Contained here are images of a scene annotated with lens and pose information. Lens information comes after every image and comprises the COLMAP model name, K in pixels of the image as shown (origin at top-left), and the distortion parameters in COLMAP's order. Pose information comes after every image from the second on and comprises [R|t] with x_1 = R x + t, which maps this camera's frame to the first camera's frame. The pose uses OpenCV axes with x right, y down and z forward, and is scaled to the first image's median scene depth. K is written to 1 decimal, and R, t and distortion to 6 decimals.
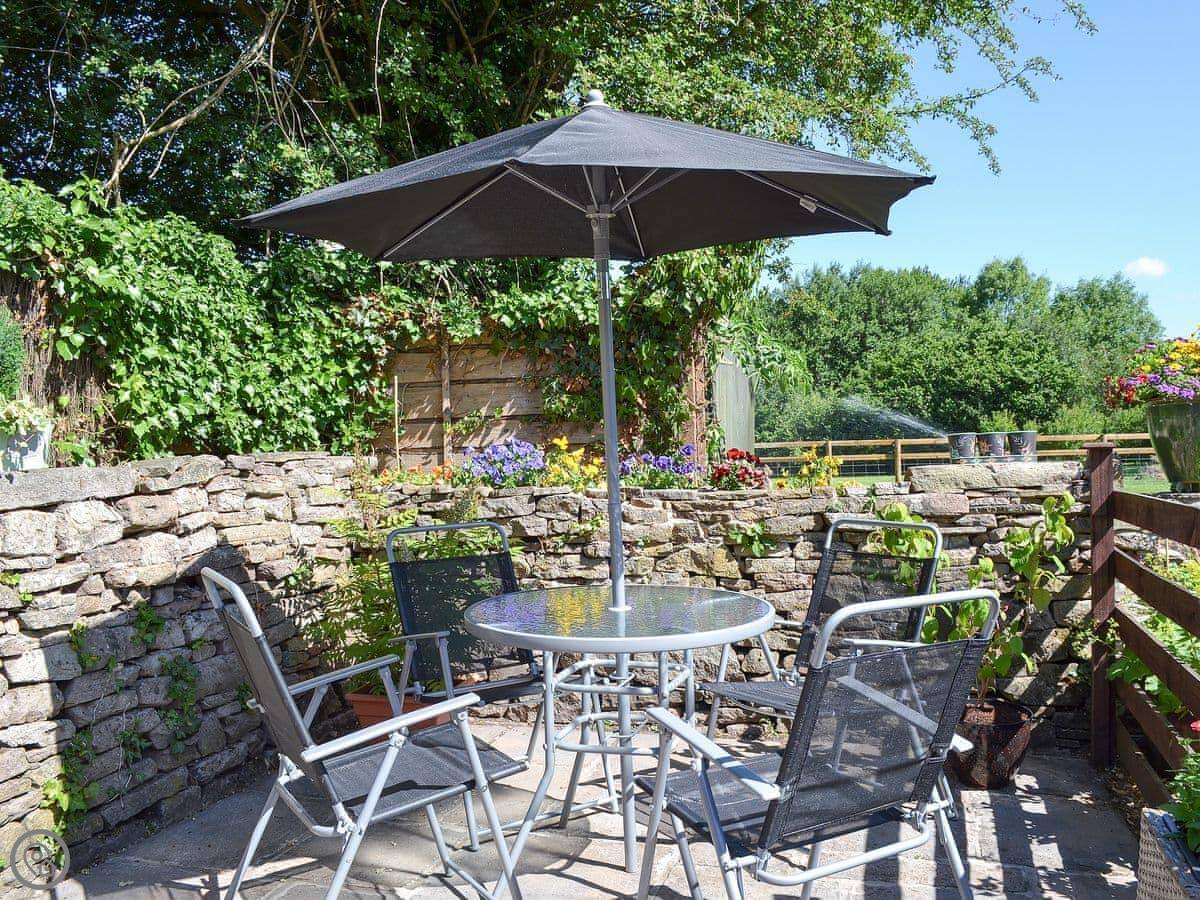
lens RADIAL K [[1142.8, 0, 604.8], [0, 1142.8, 462.9], [0, 0, 1]] dist [-0.073966, -0.005323]
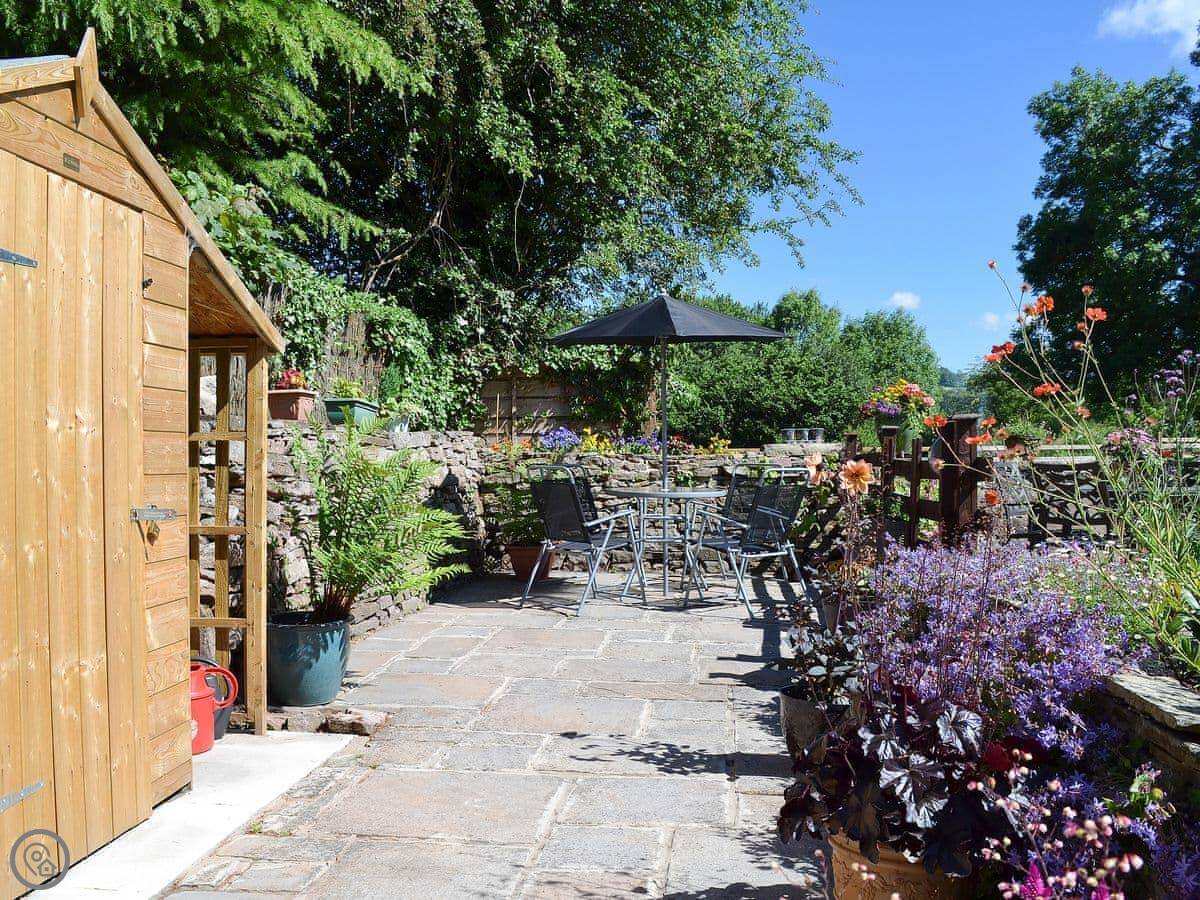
lens RADIAL K [[1080.5, 0, 598.3], [0, 1080.5, 492.0], [0, 0, 1]] dist [-0.000541, -0.000667]
pose [[0.987360, 0.012197, 0.158026, -0.290390], [-0.014819, 0.999771, 0.015427, 0.054340], [-0.157802, -0.017574, 0.987314, -0.769267]]
